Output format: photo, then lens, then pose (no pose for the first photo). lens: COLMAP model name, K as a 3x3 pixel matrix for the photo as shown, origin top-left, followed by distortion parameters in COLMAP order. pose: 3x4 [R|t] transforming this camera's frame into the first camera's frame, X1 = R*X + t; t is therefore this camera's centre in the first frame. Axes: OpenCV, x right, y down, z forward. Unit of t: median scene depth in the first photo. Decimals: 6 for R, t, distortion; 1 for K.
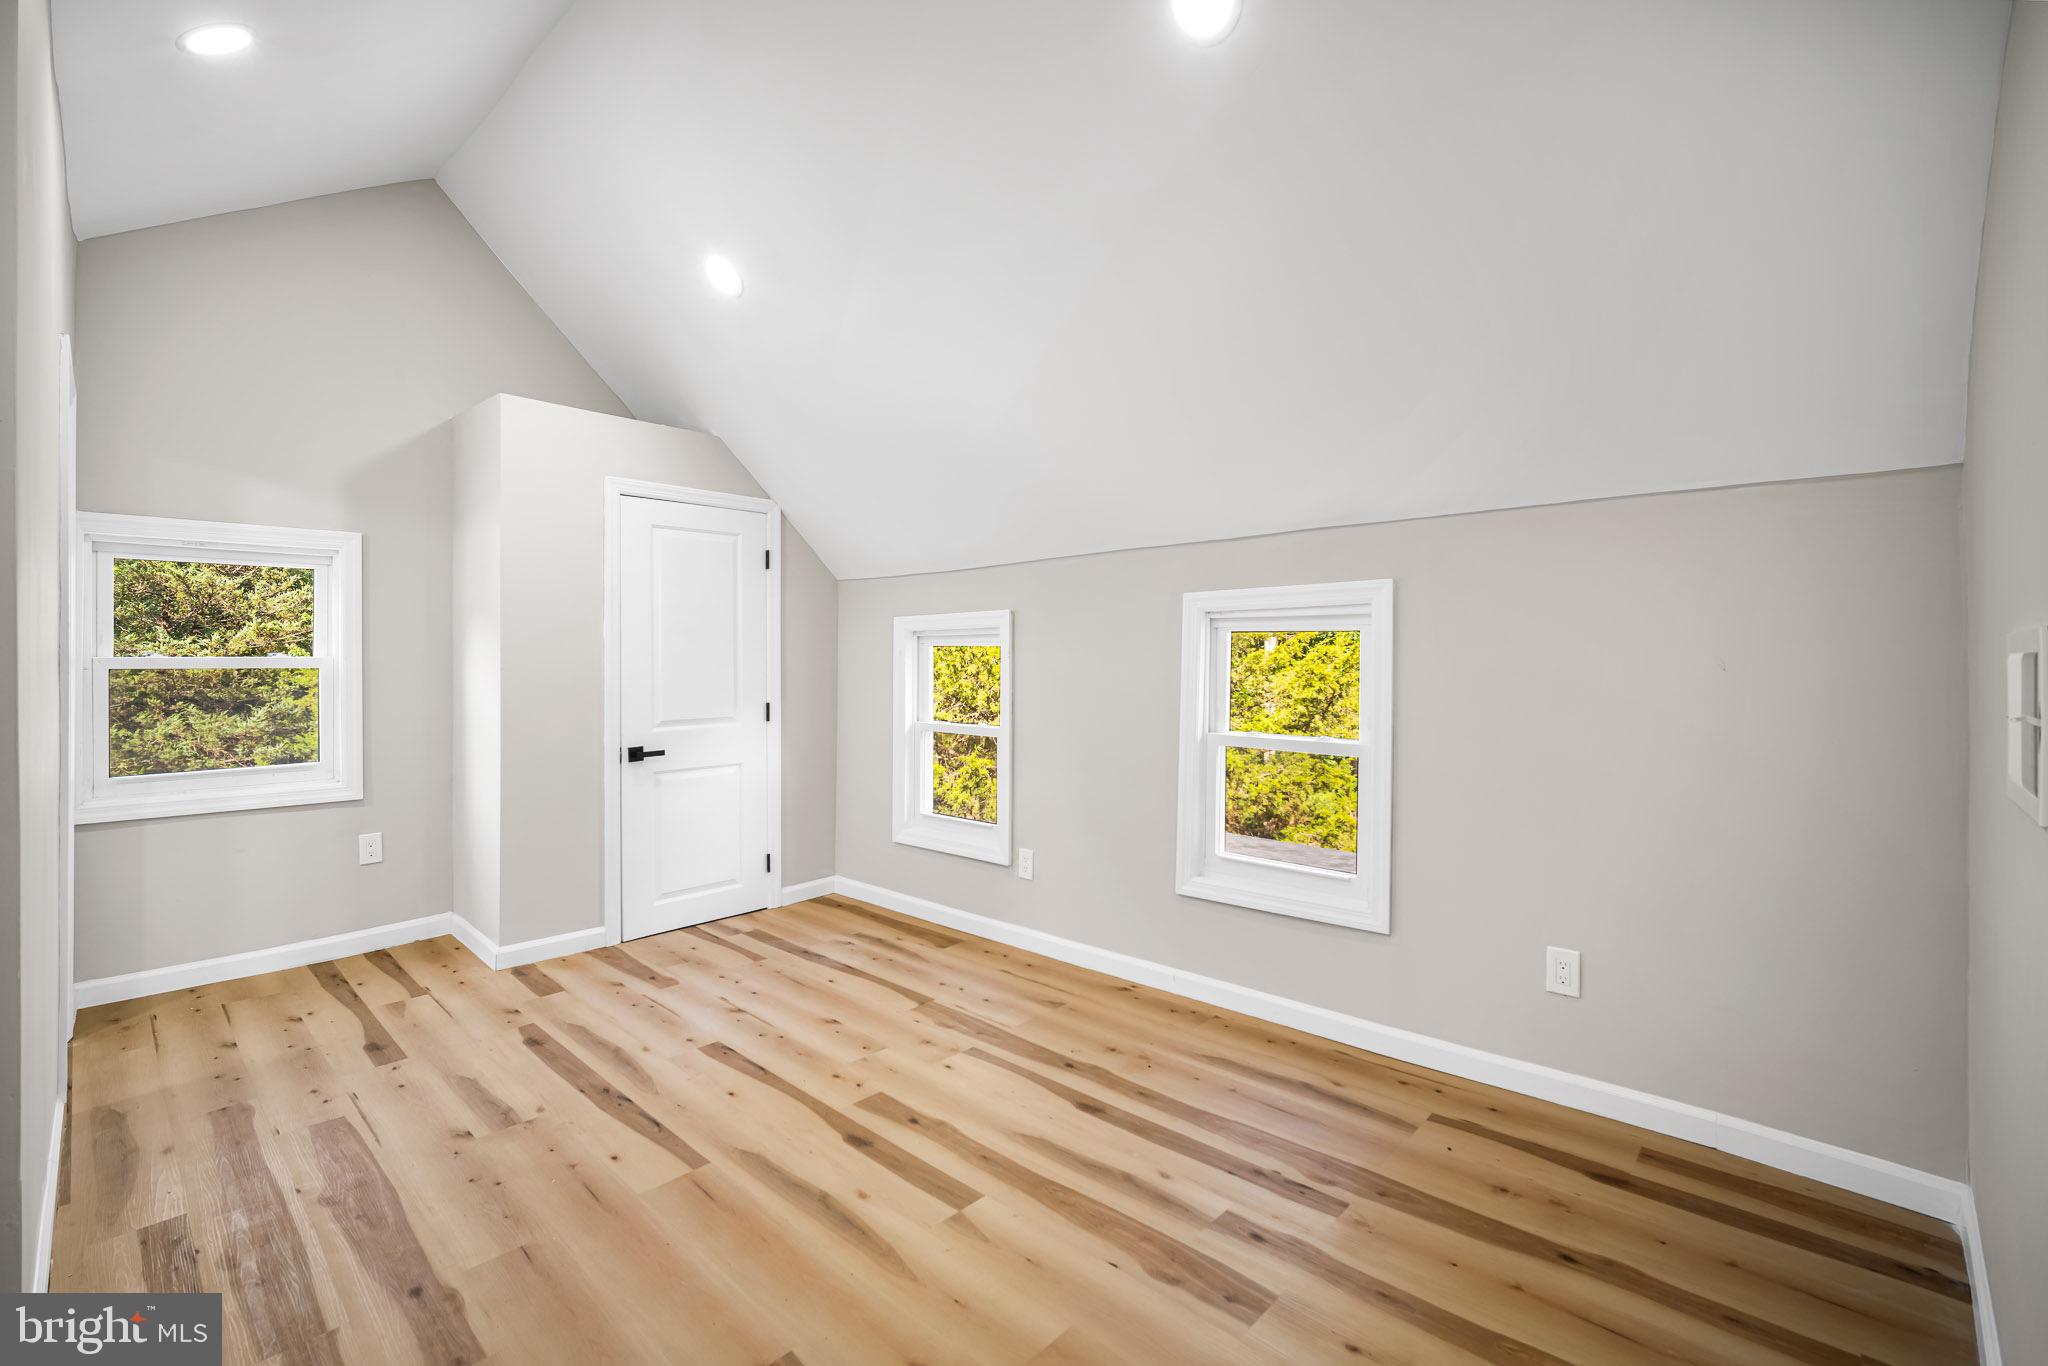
lens RADIAL K [[898.0, 0, 1011.9], [0, 898.0, 662.6], [0, 0, 1]] dist [-0.012115, 0.000688]
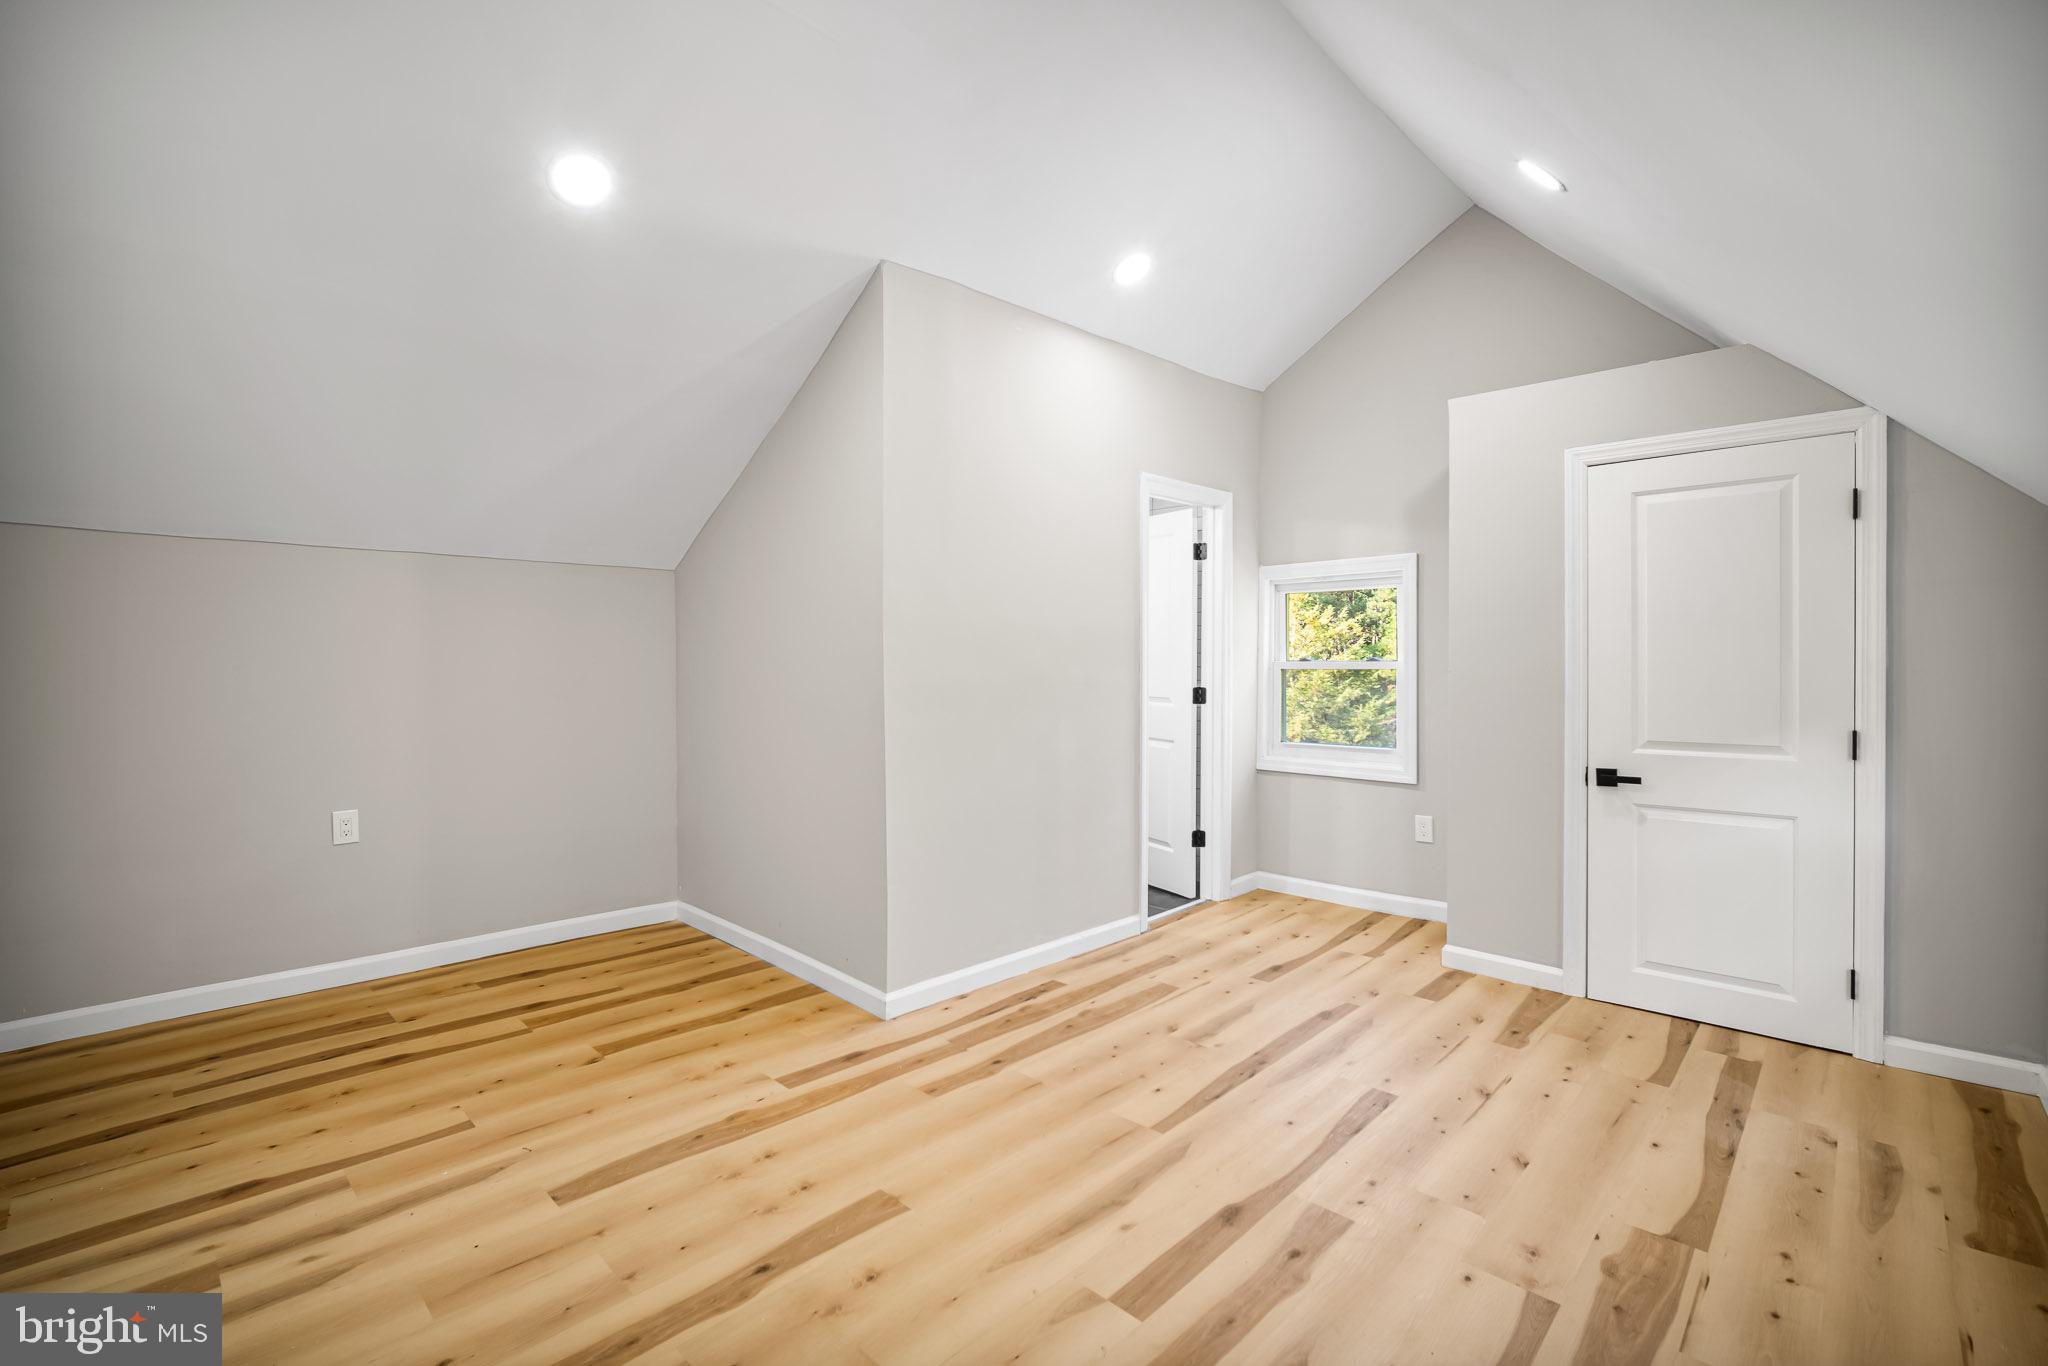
lens RADIAL K [[898.0, 0, 1011.9], [0, 898.0, 662.6], [0, 0, 1]] dist [-0.012115, 0.000688]
pose [[-0.022774, -0.001240, -0.999740, 0.468069], [-0.003097, 0.999995, -0.001170, -0.000282], [0.999736, 0.003069, -0.022777, 0.537658]]
